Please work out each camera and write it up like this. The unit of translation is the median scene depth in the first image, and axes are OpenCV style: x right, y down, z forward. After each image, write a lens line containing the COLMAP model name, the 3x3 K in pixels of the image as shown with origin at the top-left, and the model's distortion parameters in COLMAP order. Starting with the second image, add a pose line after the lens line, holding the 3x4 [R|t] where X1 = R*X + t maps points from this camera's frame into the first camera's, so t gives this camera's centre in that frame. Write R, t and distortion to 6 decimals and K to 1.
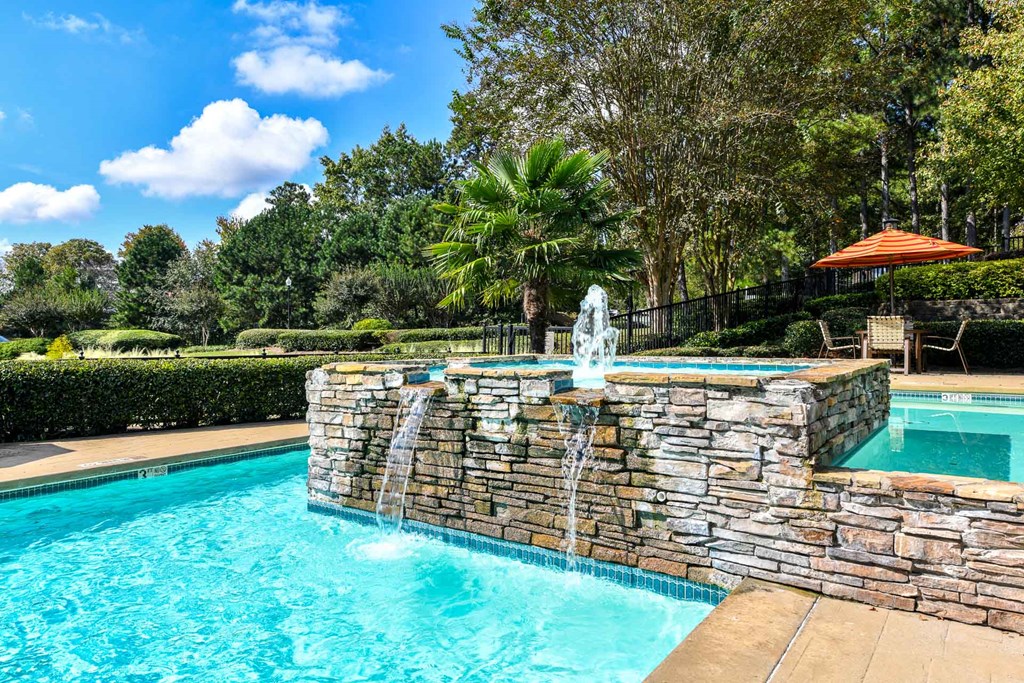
lens RADIAL K [[670.7, 0, 515.4], [0, 670.7, 337.0], [0, 0, 1]] dist [0.000899, -0.000132]
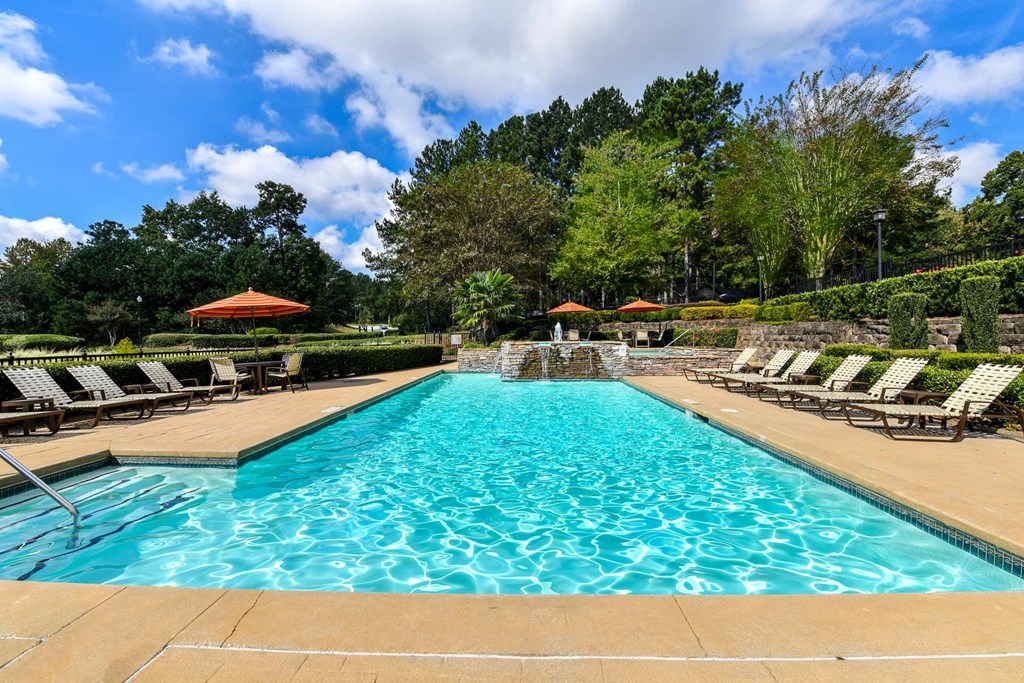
lens RADIAL K [[407.5, 0, 514.0], [0, 407.5, 338.9], [0, 0, 1]] dist [-0.018117, -0.001356]
pose [[0.832938, -0.006206, 0.553332, -0.239797], [0.006333, 0.999979, 0.001683, 0.002107], [-0.553330, 0.002102, 0.832959, -0.147023]]
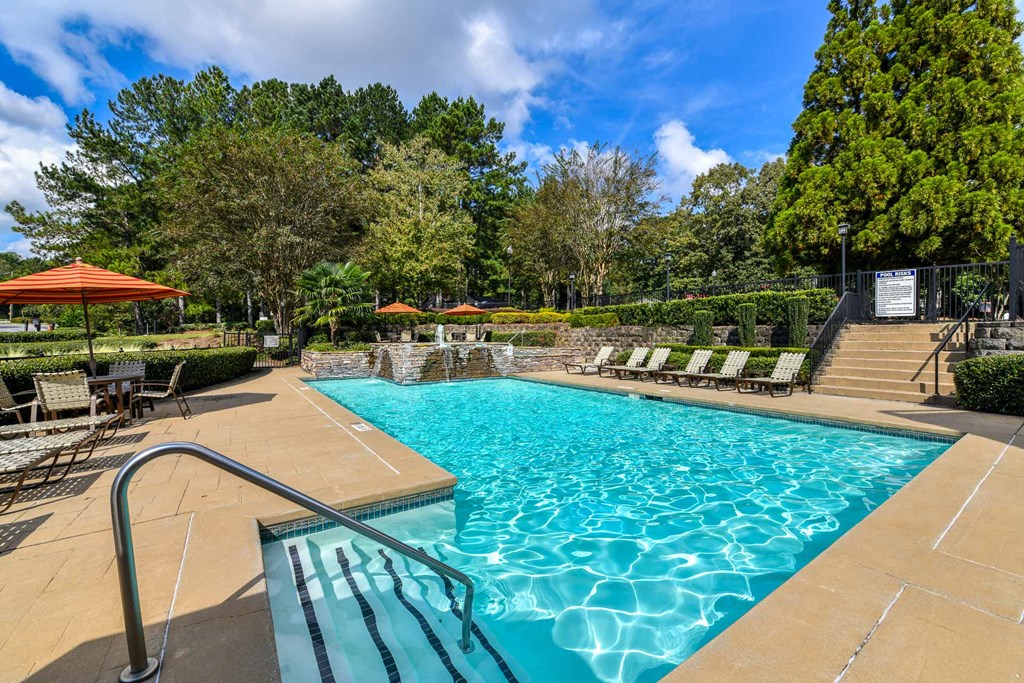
lens RADIAL K [[407.5, 0, 516.2], [0, 407.5, 339.6], [0, 0, 1]] dist [-0.018117, -0.001356]
pose [[0.344227, -0.004349, 0.938876, -0.332775], [0.005999, 0.999979, 0.002432, 0.002036], [-0.938867, 0.004795, 0.344246, -0.044560]]
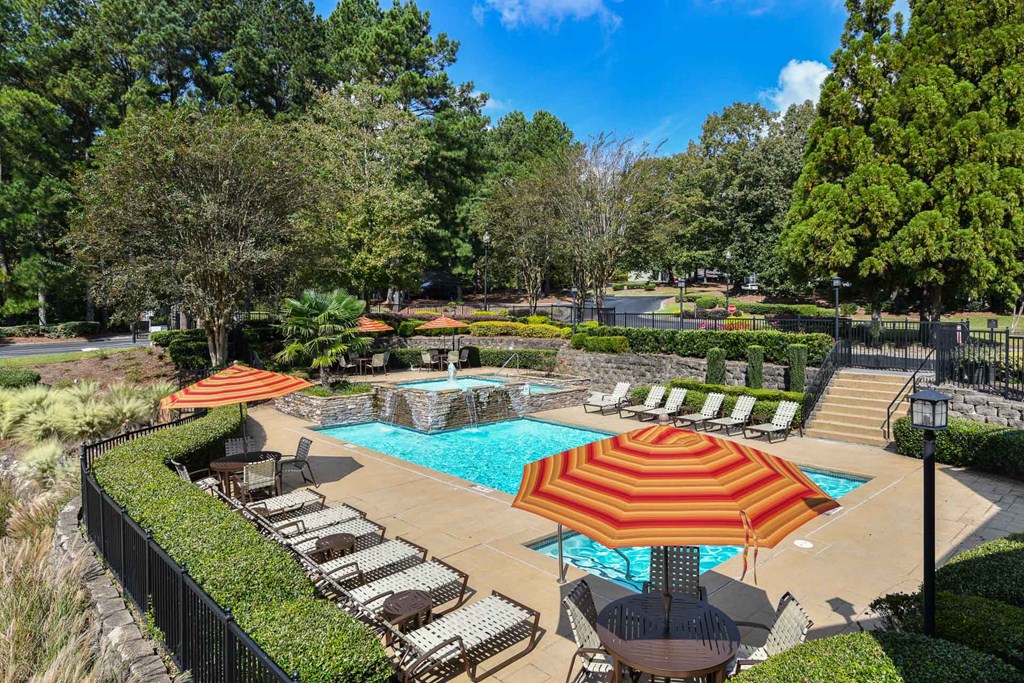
lens RADIAL K [[606.9, 0, 545.4], [0, 606.9, 323.1], [0, 0, 1]] dist [-0.008670, 0.000527]
pose [[0.191115, -0.017663, 0.981409, -0.516368], [0.008128, 0.999832, 0.016412, -0.058165], [-0.981534, 0.004840, 0.191227, -0.028861]]
